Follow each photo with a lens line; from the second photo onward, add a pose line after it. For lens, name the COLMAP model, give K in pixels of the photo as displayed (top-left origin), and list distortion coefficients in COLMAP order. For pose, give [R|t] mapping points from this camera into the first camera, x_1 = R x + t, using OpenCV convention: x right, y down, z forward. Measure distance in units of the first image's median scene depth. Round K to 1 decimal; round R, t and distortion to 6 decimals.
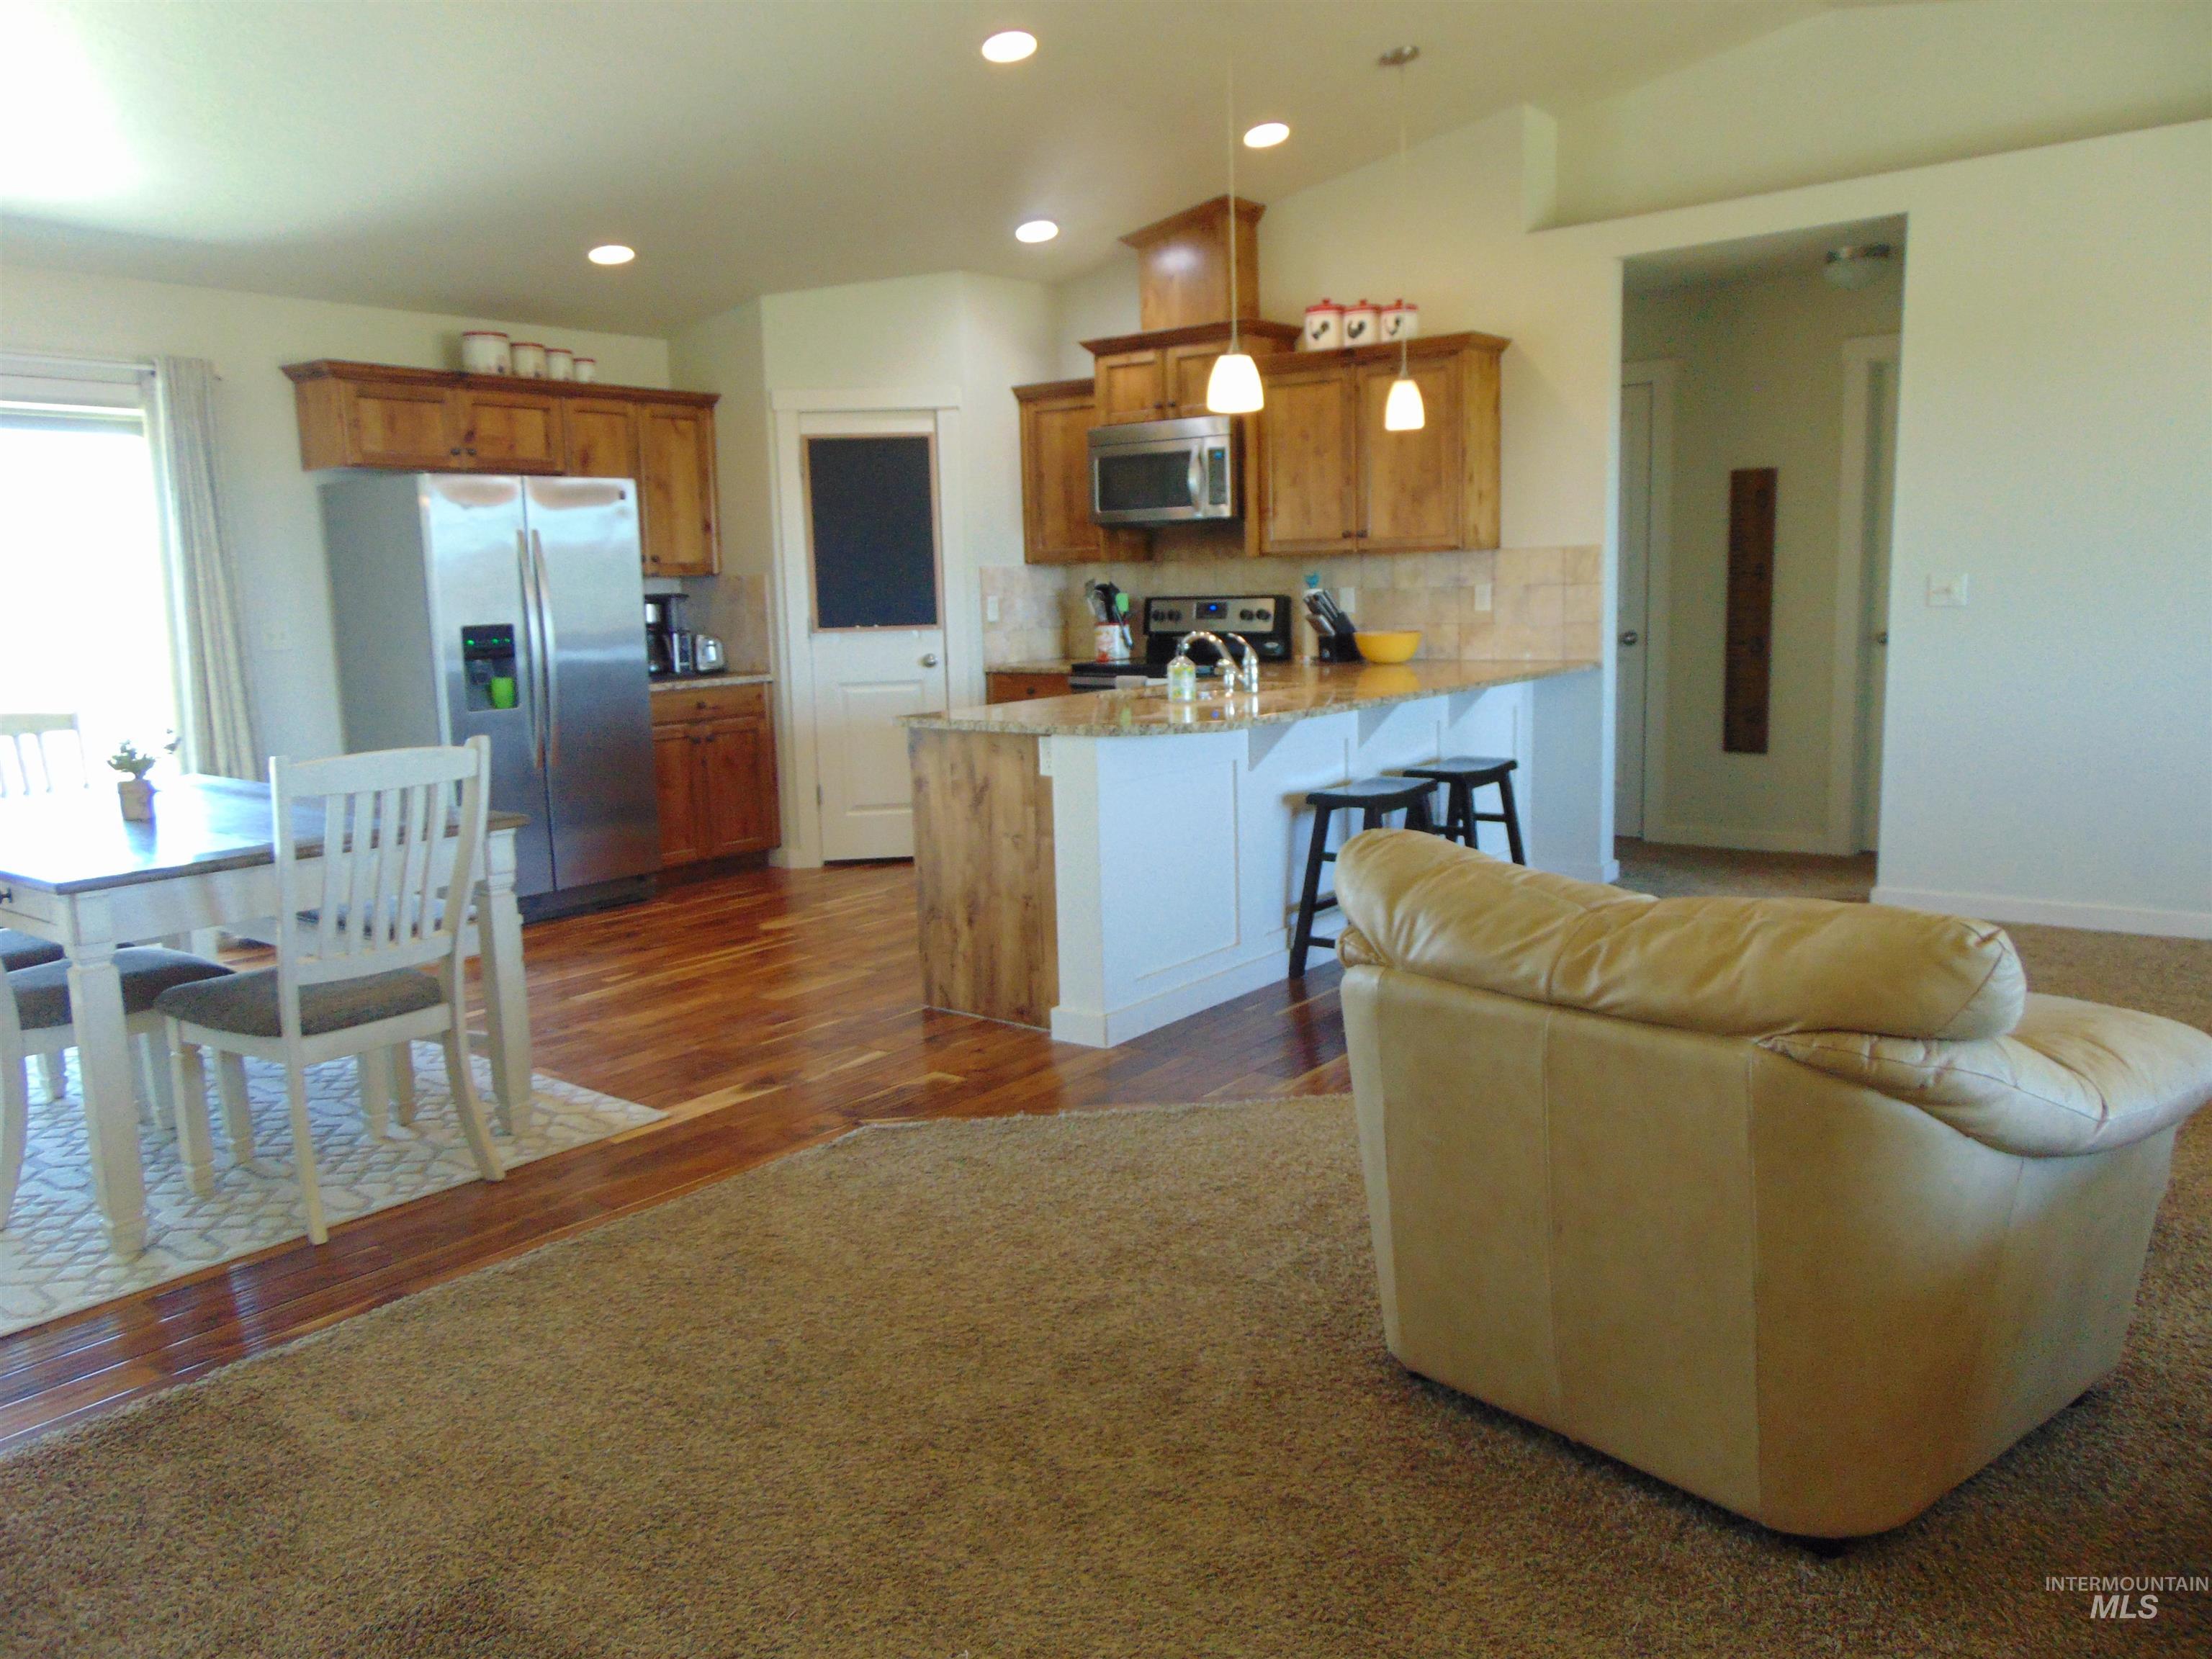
lens RADIAL K [[1640.5, 0, 1106.0], [0, 1640.5, 829.5], [0, 0, 1]] dist [-0.053038, 0.105829]
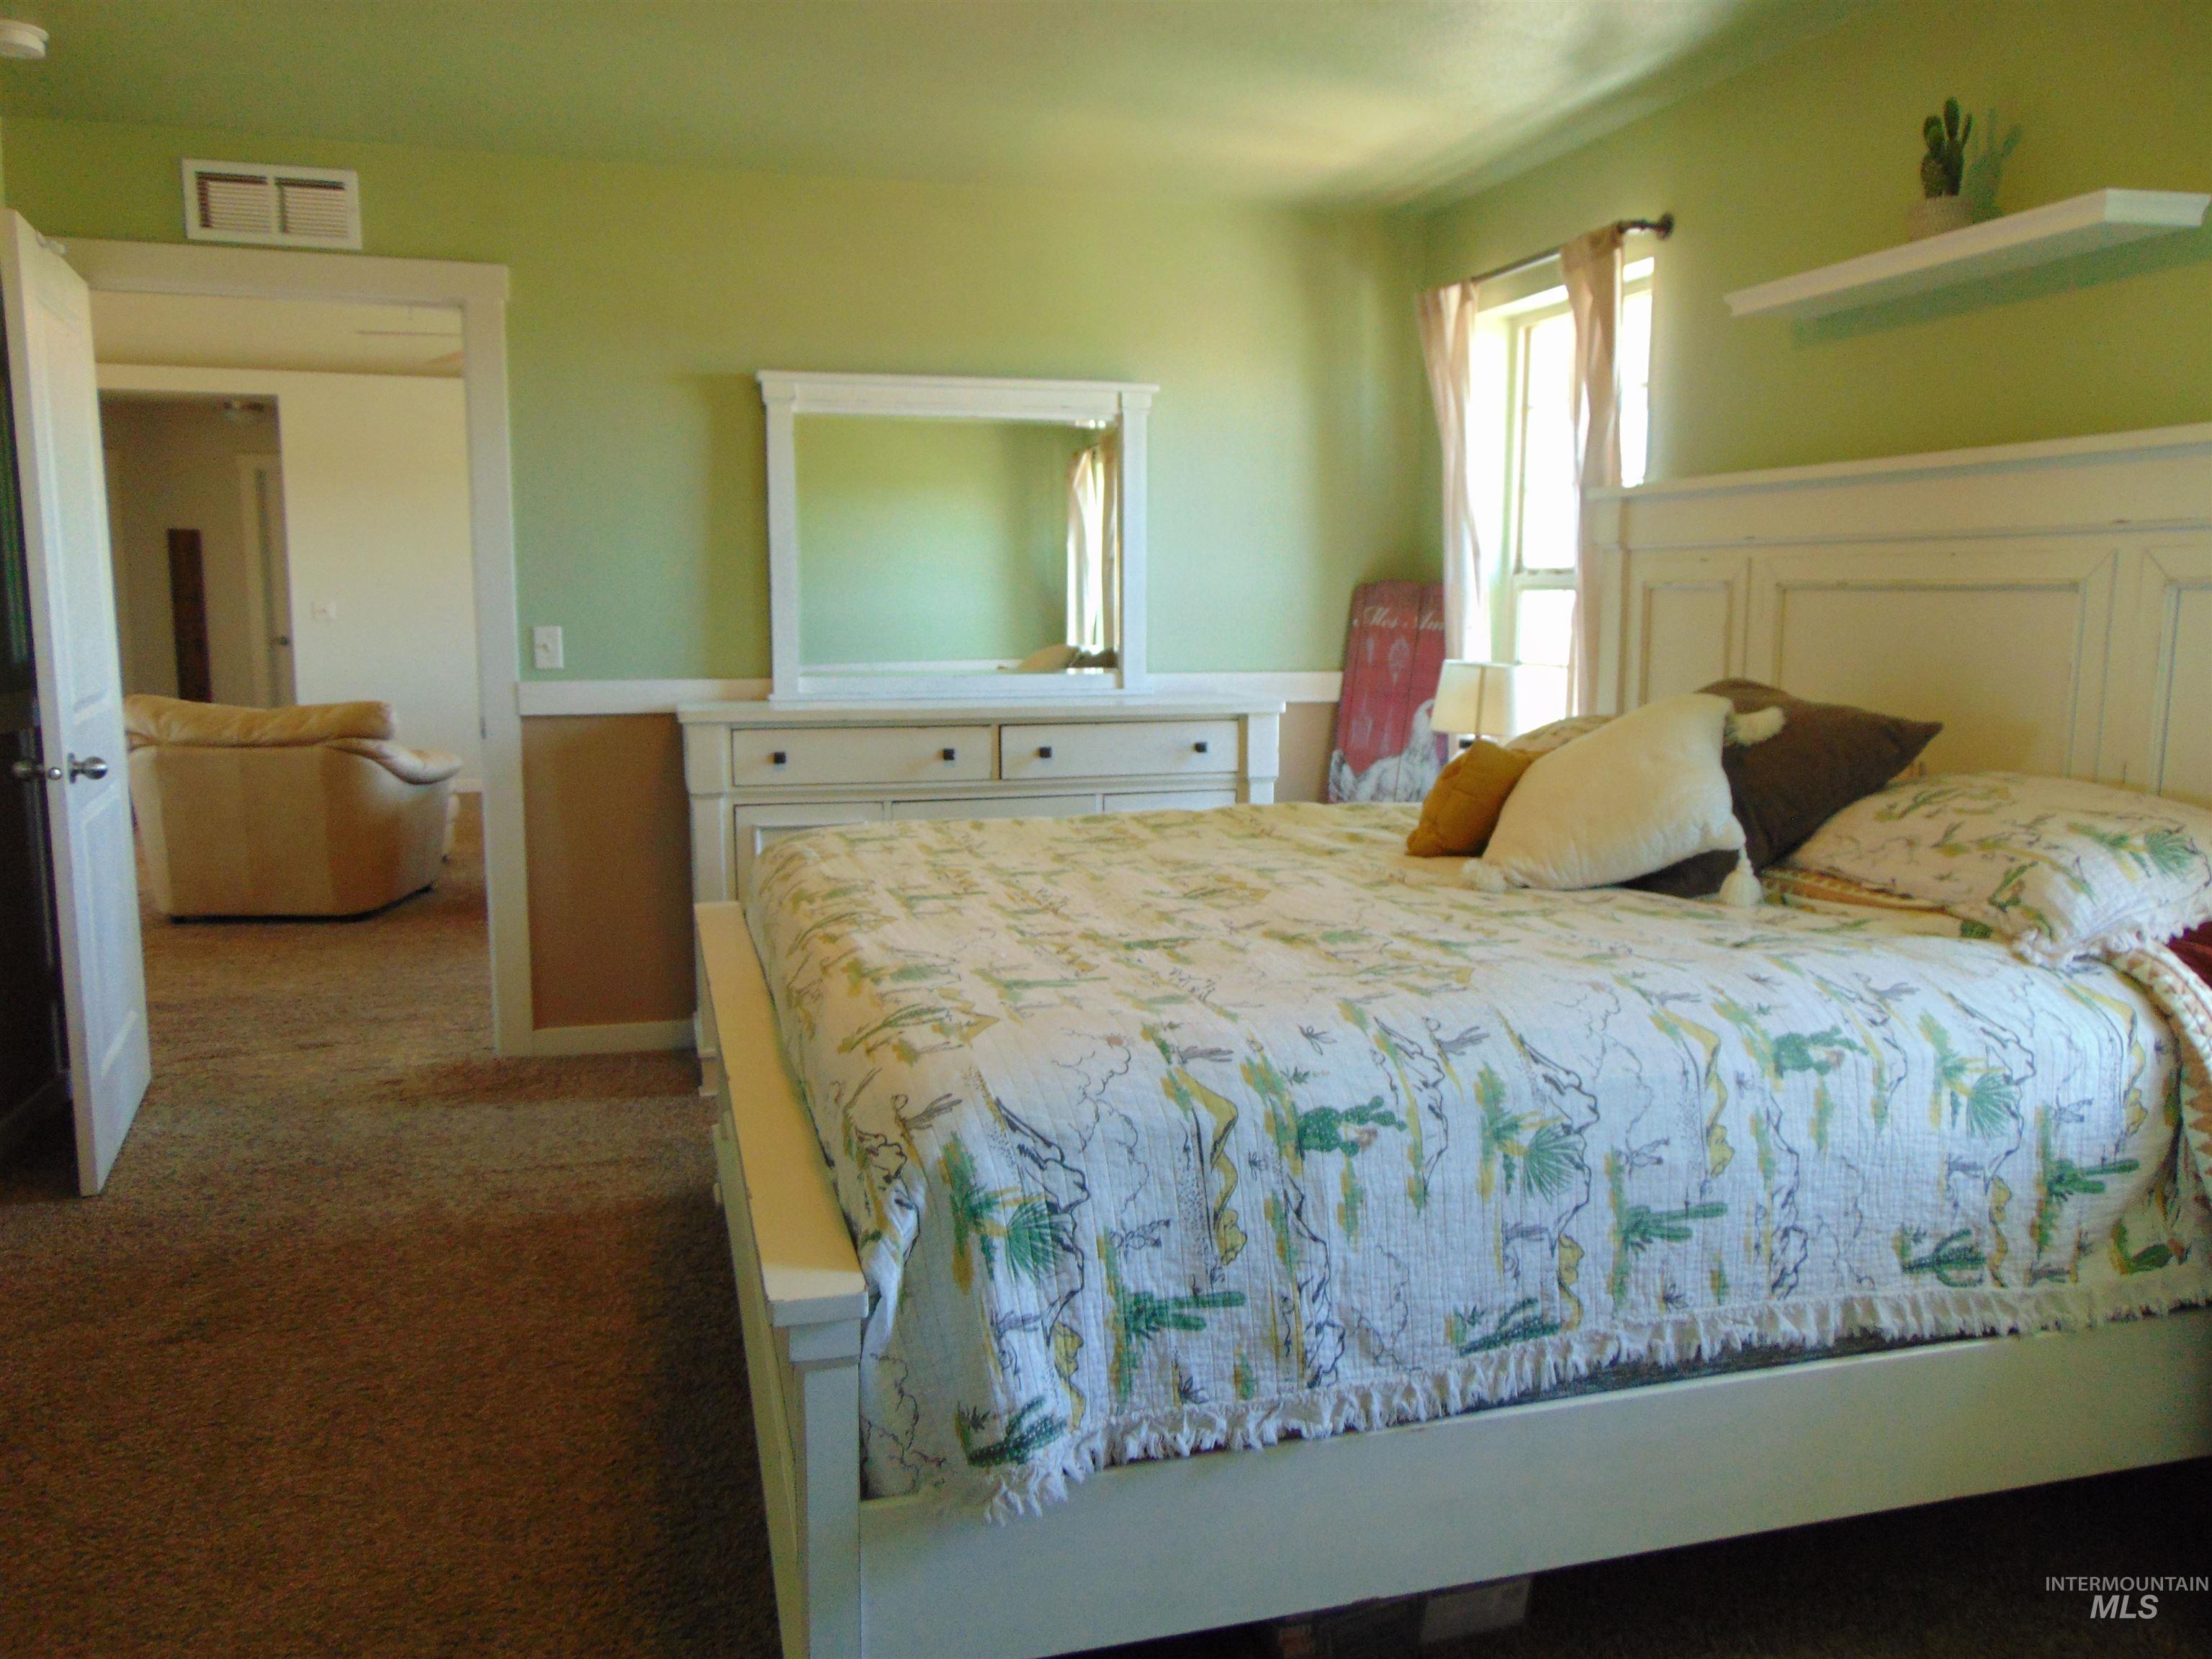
lens RADIAL K [[1640.5, 0, 1106.0], [0, 1640.5, 829.5], [0, 0, 1]] dist [-0.053038, 0.105829]
pose [[0.585659, -0.086122, 0.805969, -0.342694], [0.104348, 0.994076, 0.030398, 0.098014], [-0.803813, 0.066298, 0.591177, -0.559941]]
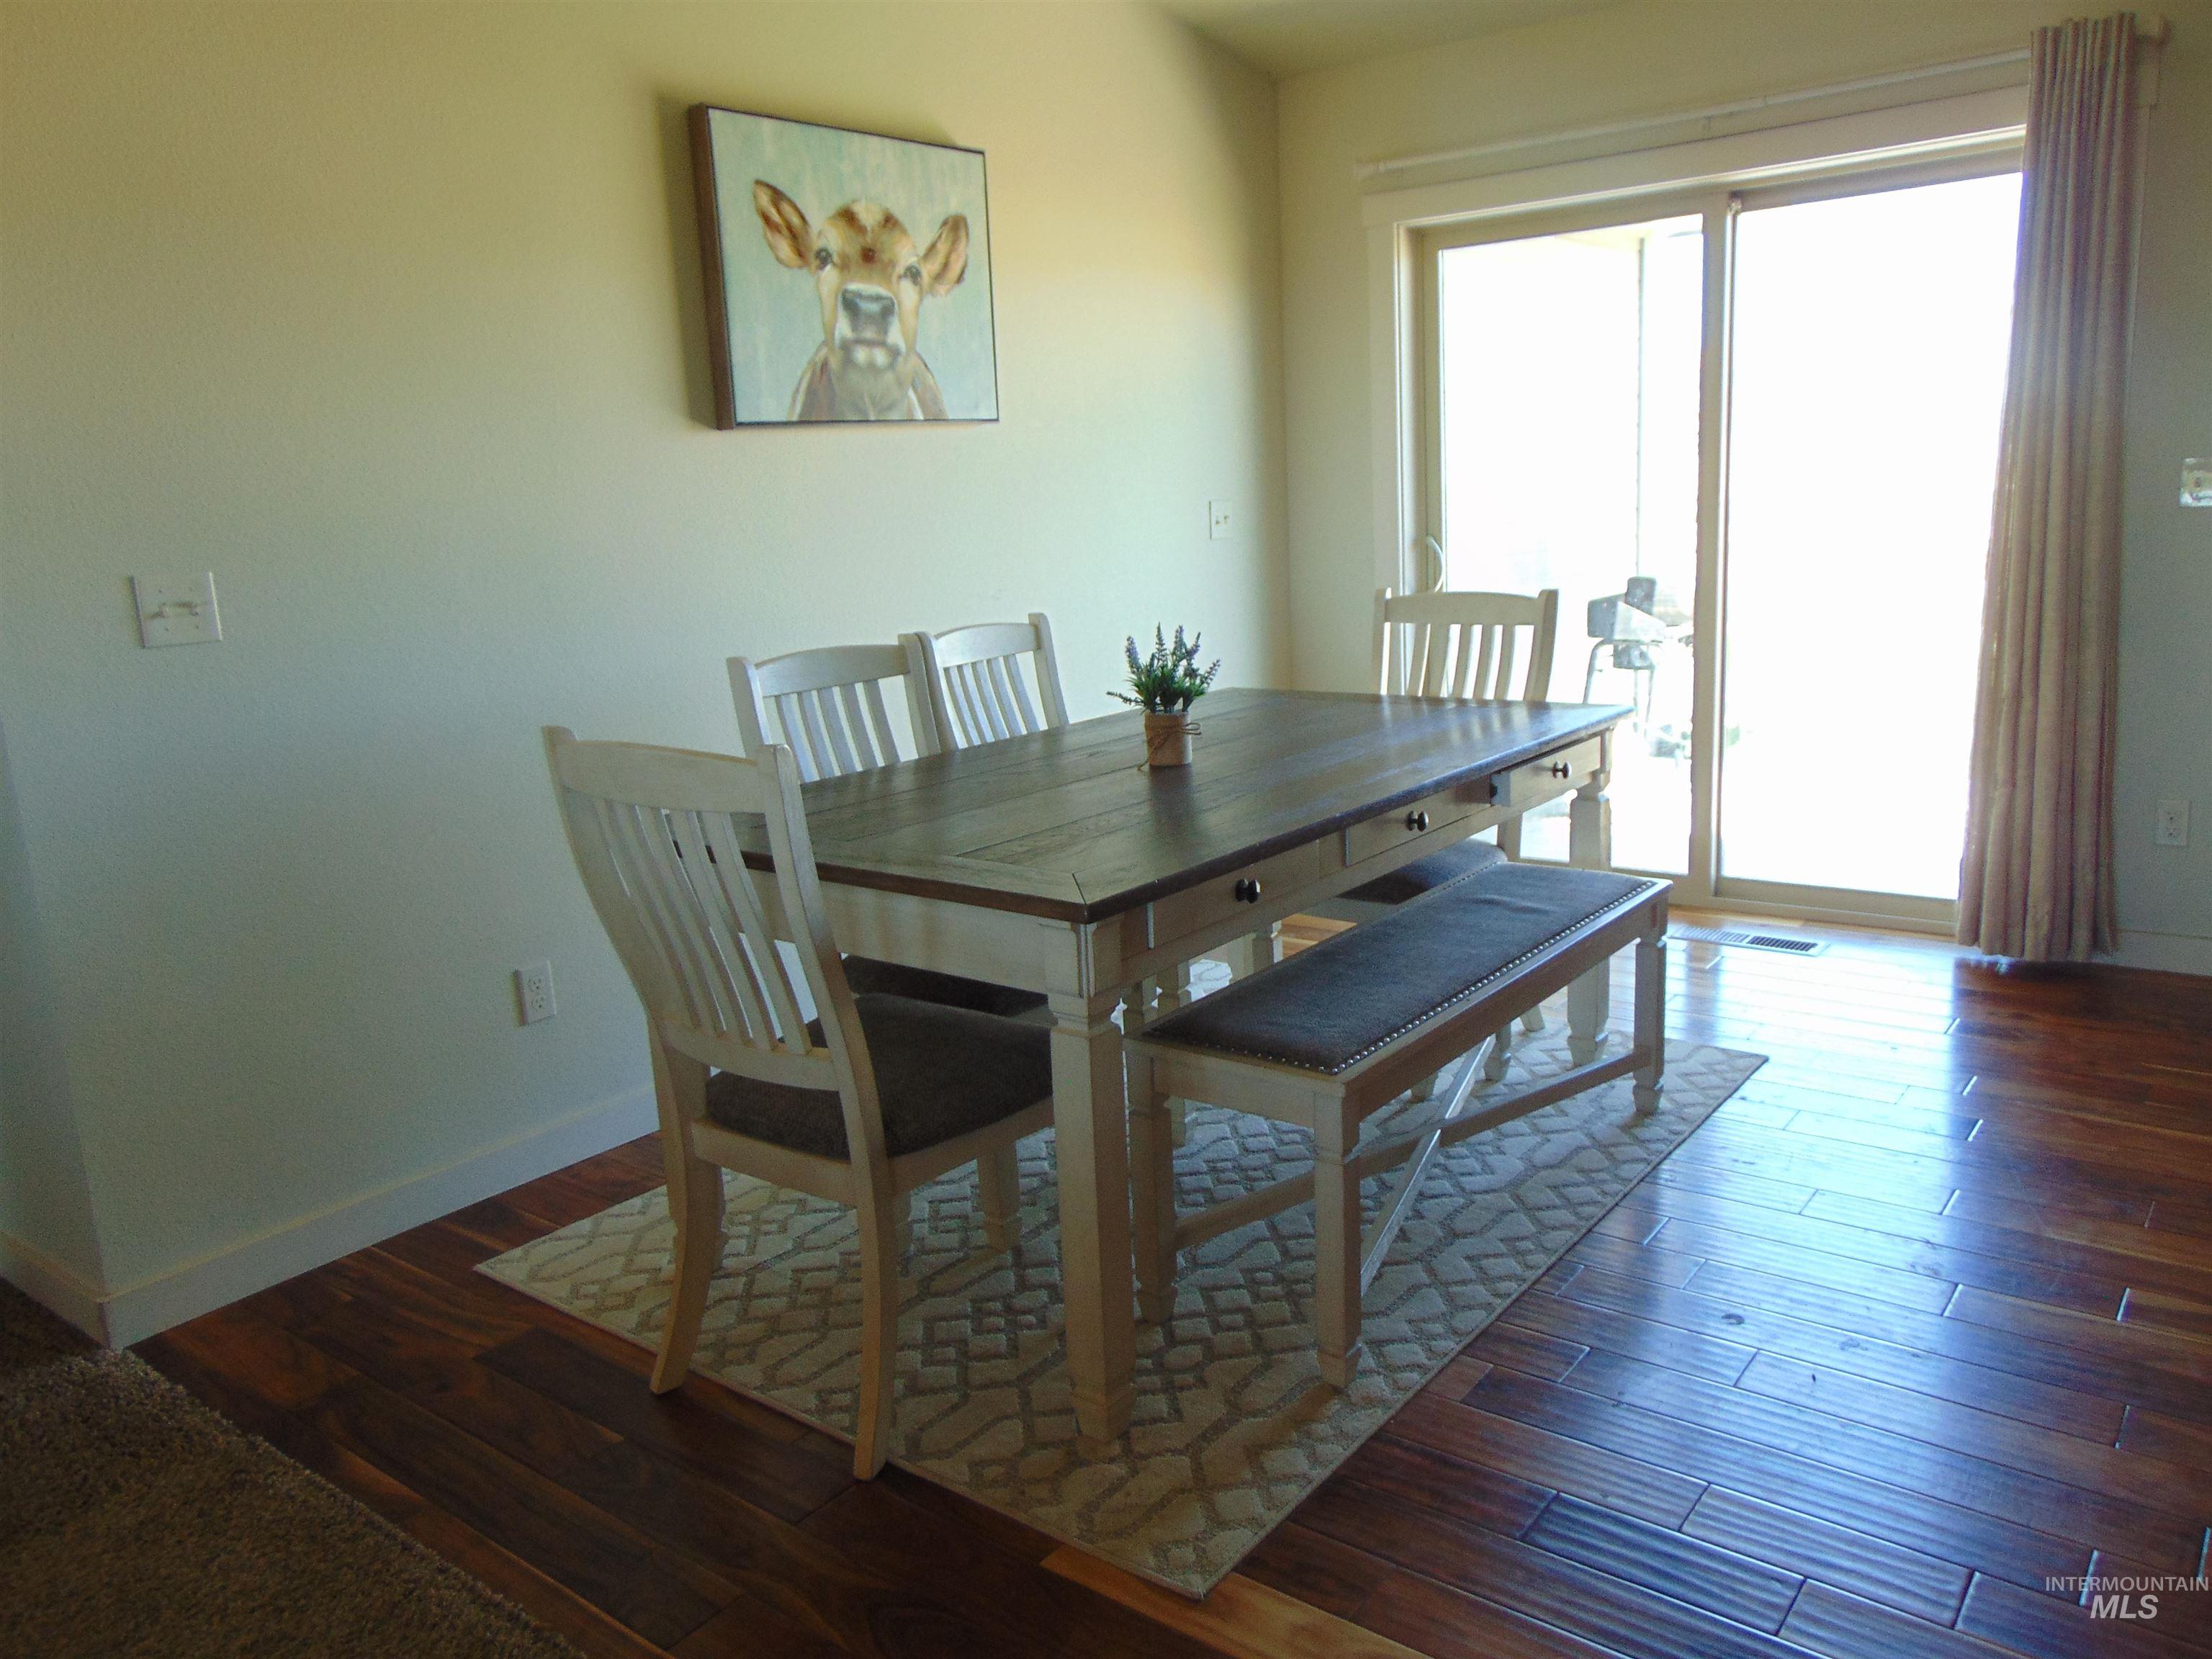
lens RADIAL K [[1628.4, 0, 1106.0], [0, 1628.4, 829.5], [0, 0, 1]] dist [-0.007851, 0.013485]
pose [[-0.001392, 0.235130, -0.971963, 0.083913], [-0.099882, 0.967071, 0.234089, -0.089858], [0.994998, 0.097408, 0.022139, 0.570059]]
